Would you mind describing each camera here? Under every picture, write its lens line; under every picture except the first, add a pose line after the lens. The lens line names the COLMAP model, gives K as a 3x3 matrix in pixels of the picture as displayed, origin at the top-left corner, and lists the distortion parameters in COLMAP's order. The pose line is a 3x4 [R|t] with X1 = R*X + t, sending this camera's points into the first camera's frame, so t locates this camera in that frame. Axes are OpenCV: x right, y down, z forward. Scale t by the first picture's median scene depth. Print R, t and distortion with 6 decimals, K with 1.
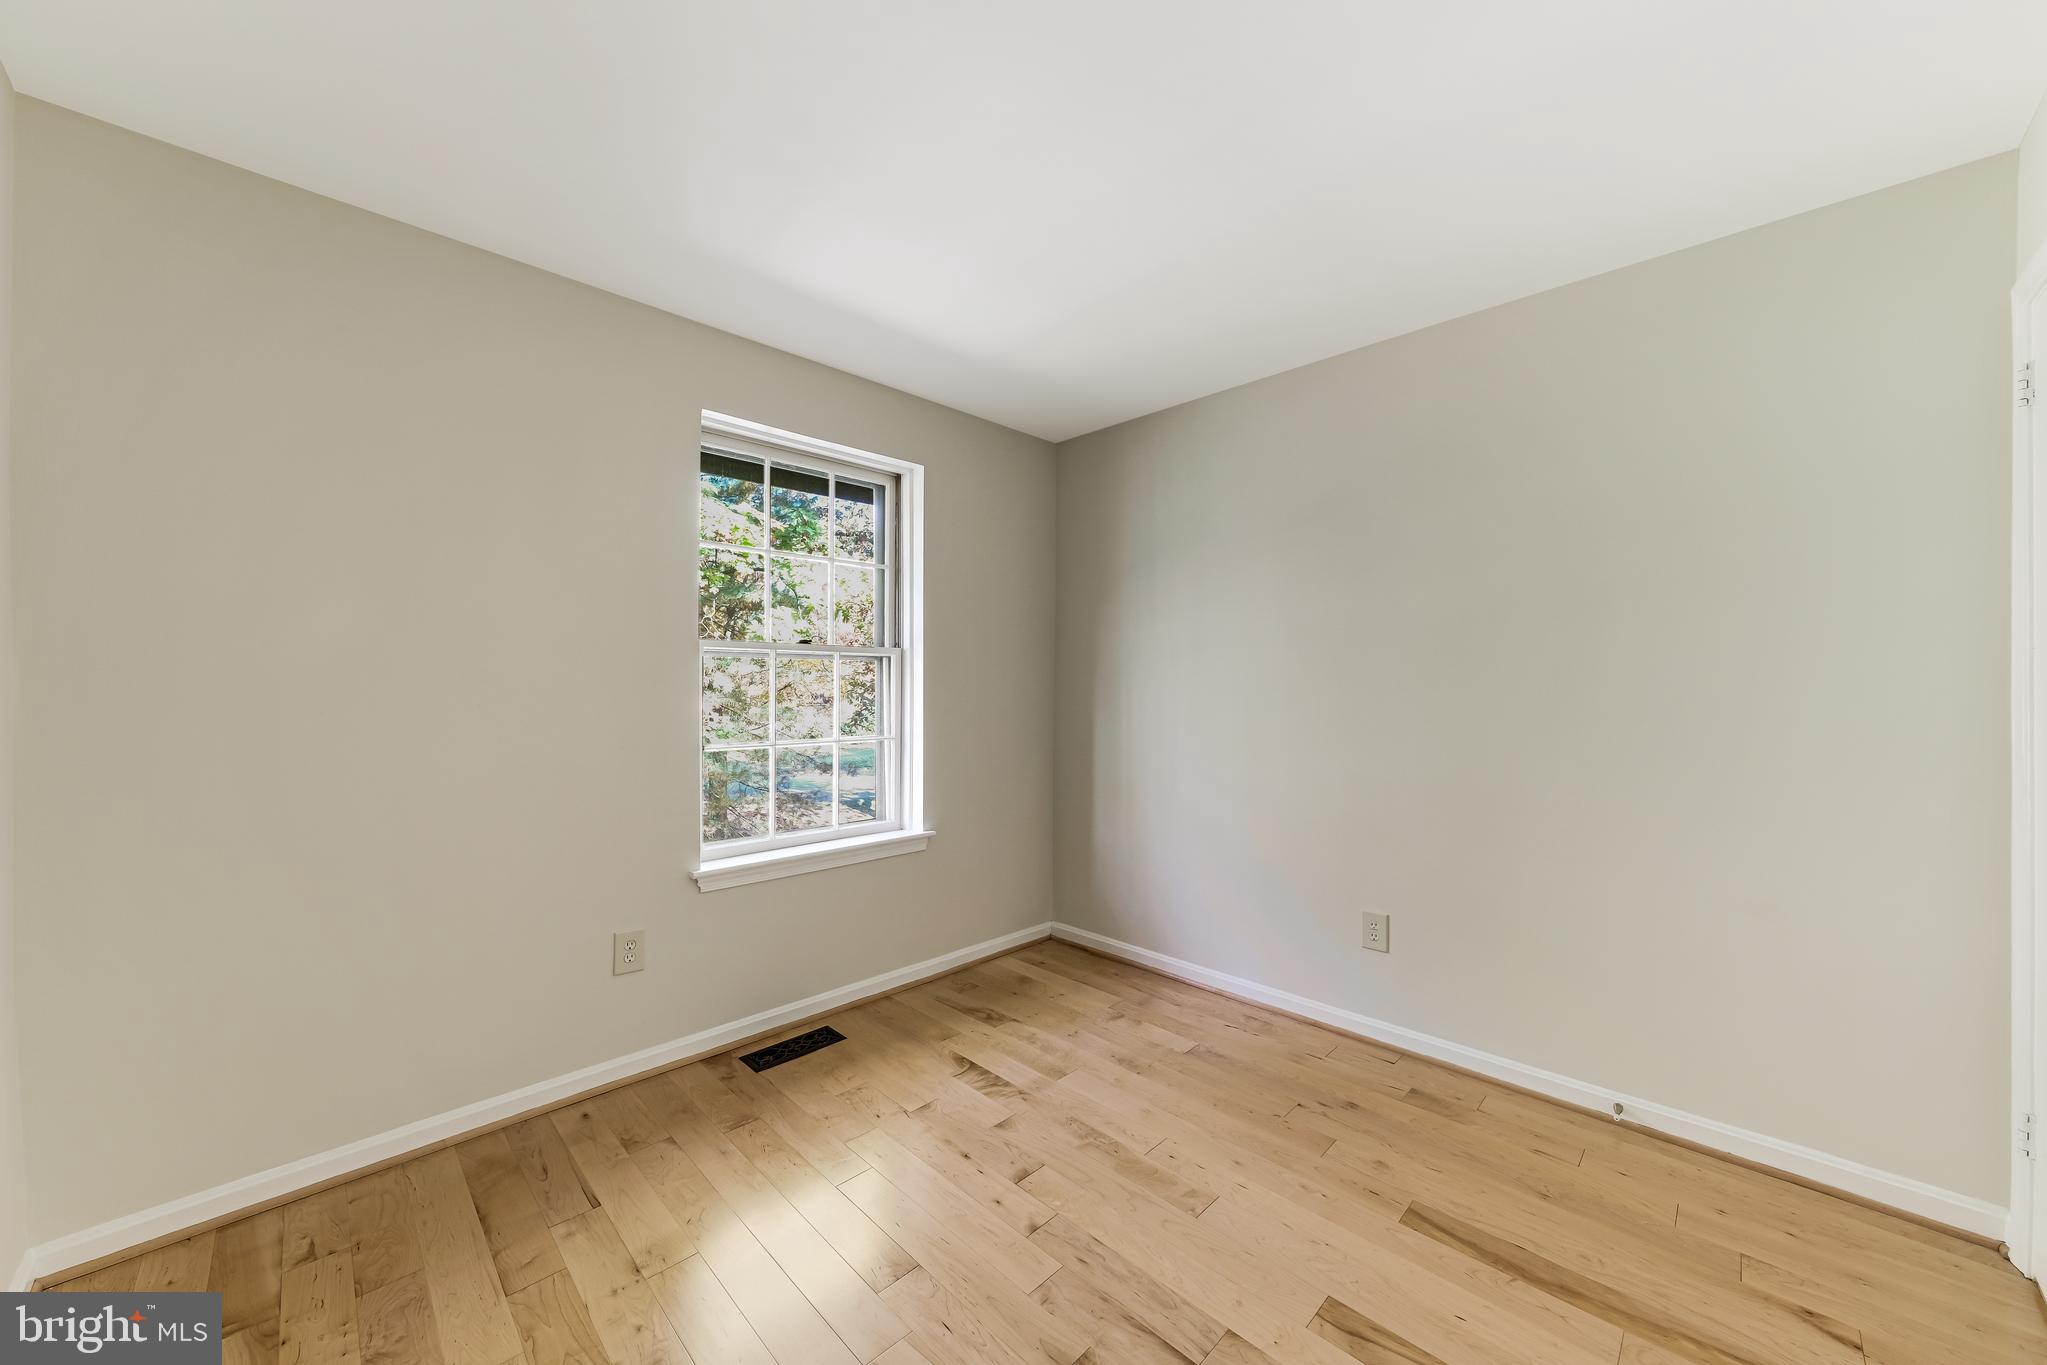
lens RADIAL K [[736.9, 0, 1035.2], [0, 736.9, 709.6], [0, 0, 1]] dist [-0.000087, 0.000248]
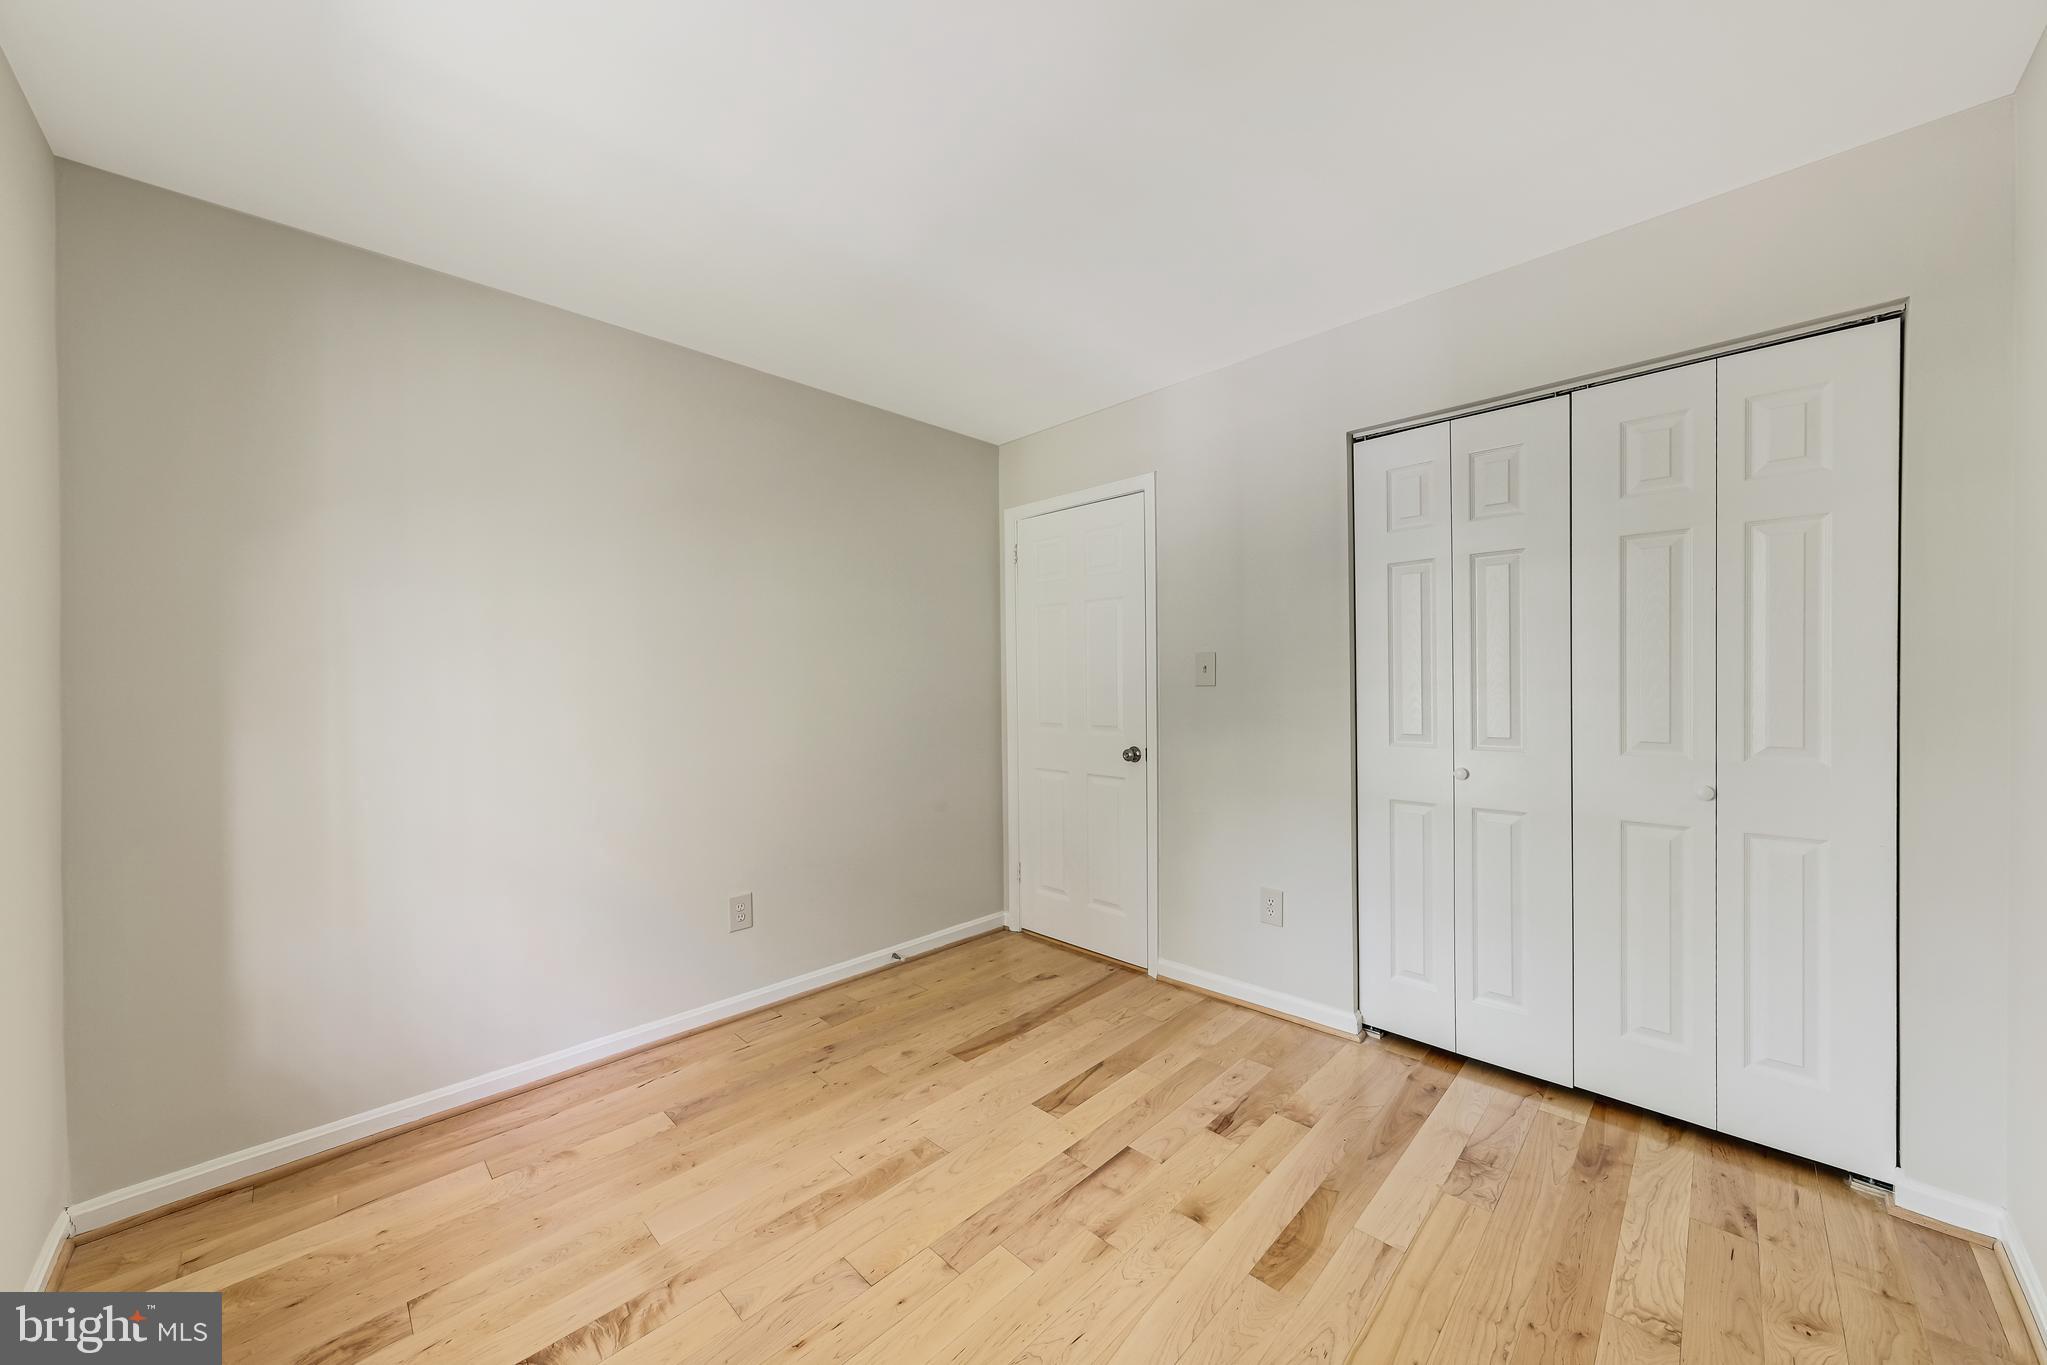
lens RADIAL K [[714.4, 0, 1023.5], [0, 714.4, 682.5], [0, 0, 1]] dist [0.012913, 0.000118]
pose [[0.000886, 0.013917, 0.999903, -0.717472], [0.029937, 0.999455, -0.013937, -0.010040], [-0.999551, 0.029947, 0.000469, 0.692300]]
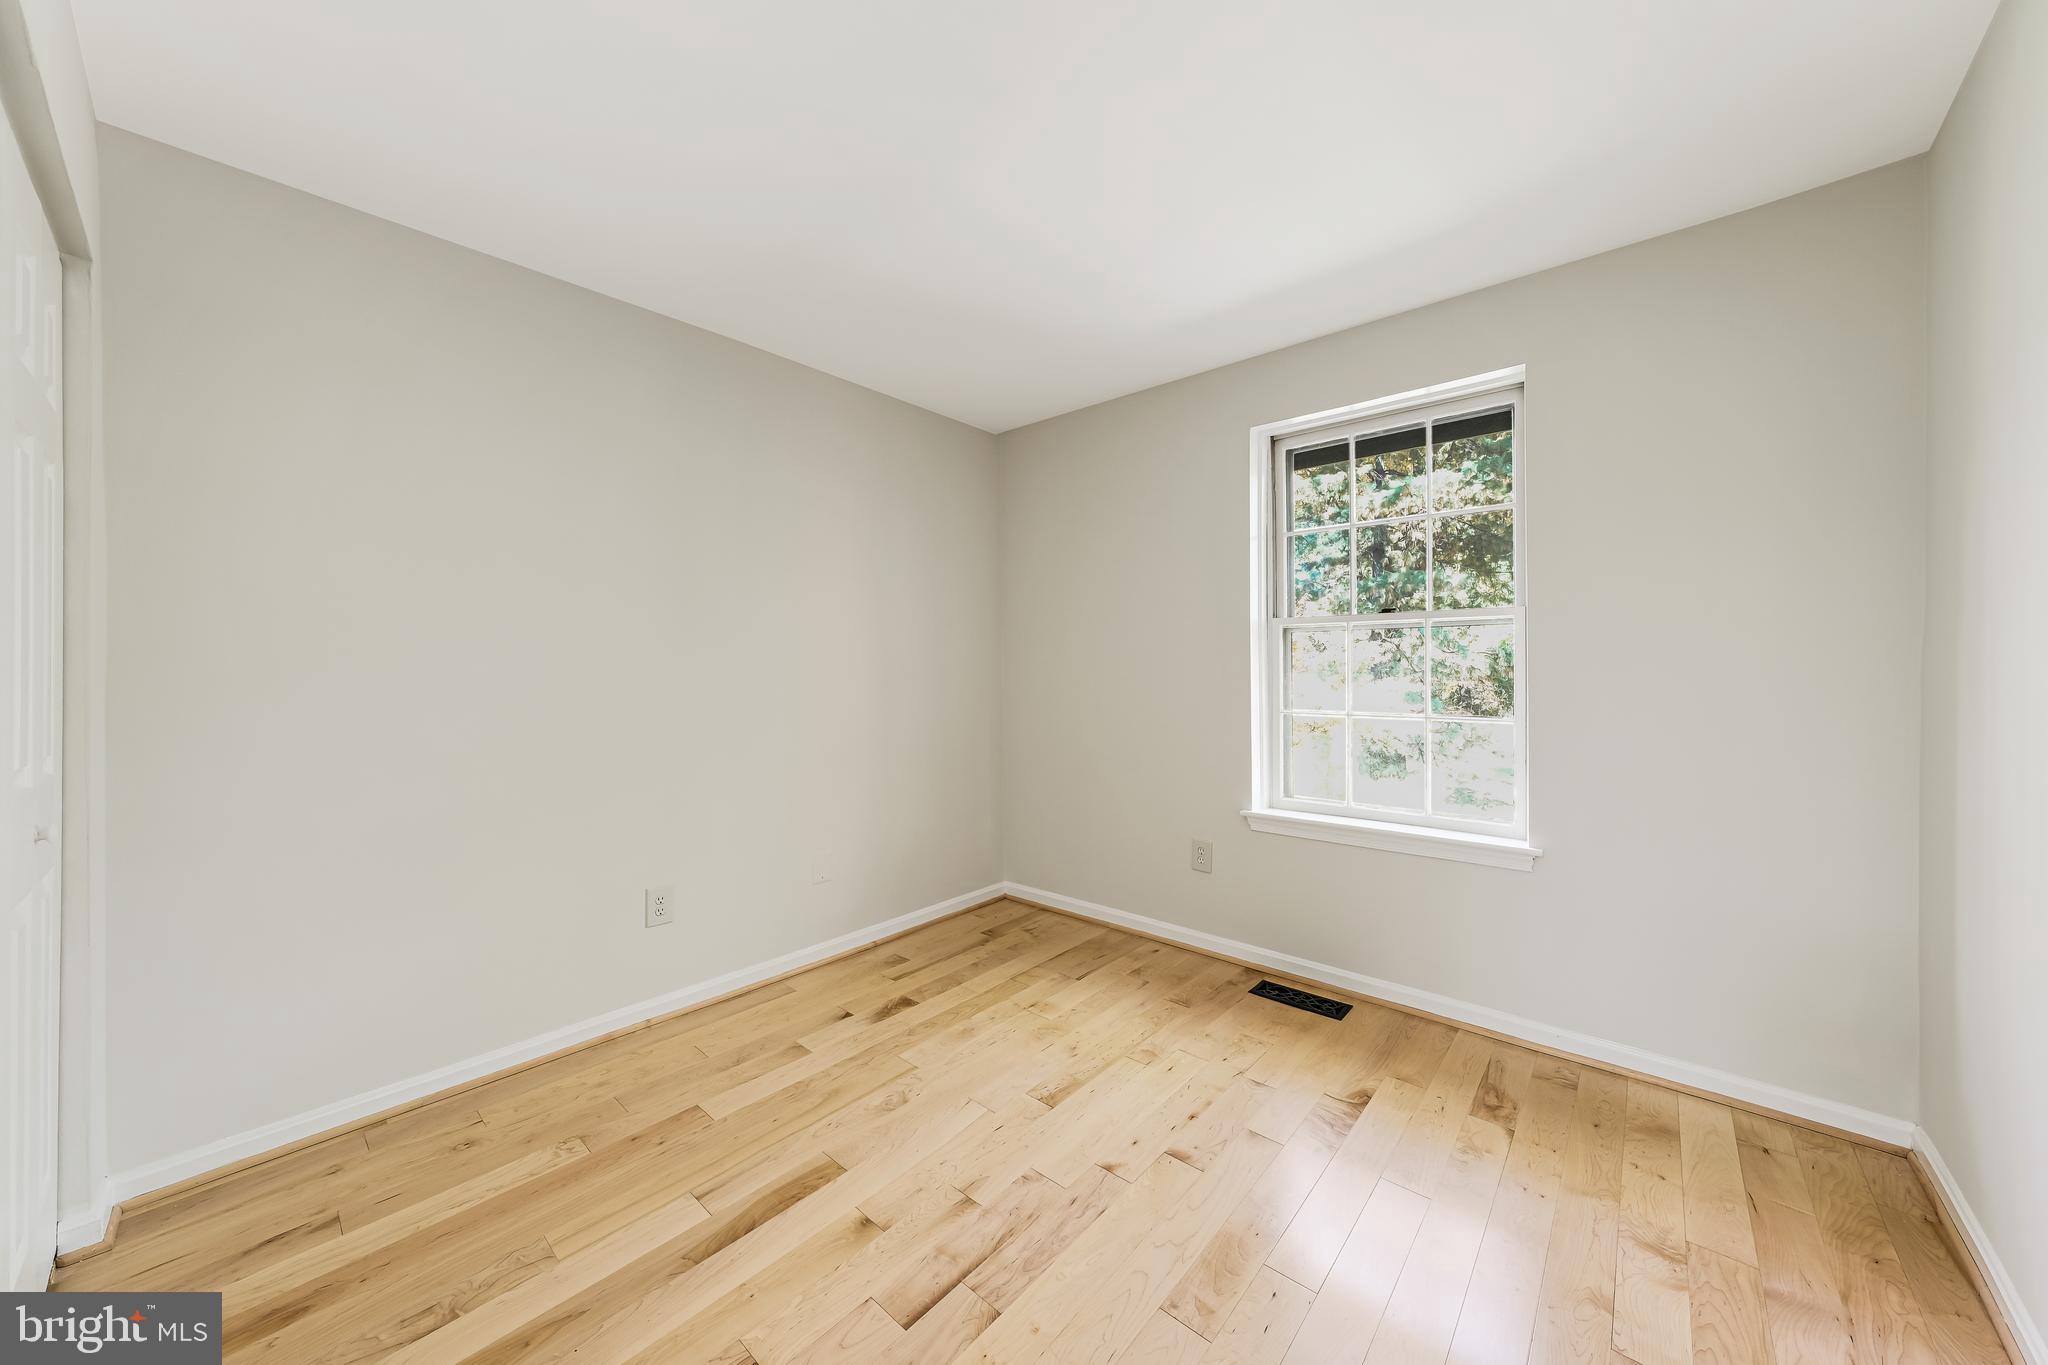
lens RADIAL K [[714.7, 0, 1024.0], [0, 714.7, 682.5], [0, 0, 1]] dist [0.012913, 0.000118]
pose [[0.047441, 0.011085, -0.998813, 0.799934], [-0.013318, 0.999857, 0.010464, -0.002500], [0.998785, 0.012806, 0.047582, 0.644997]]
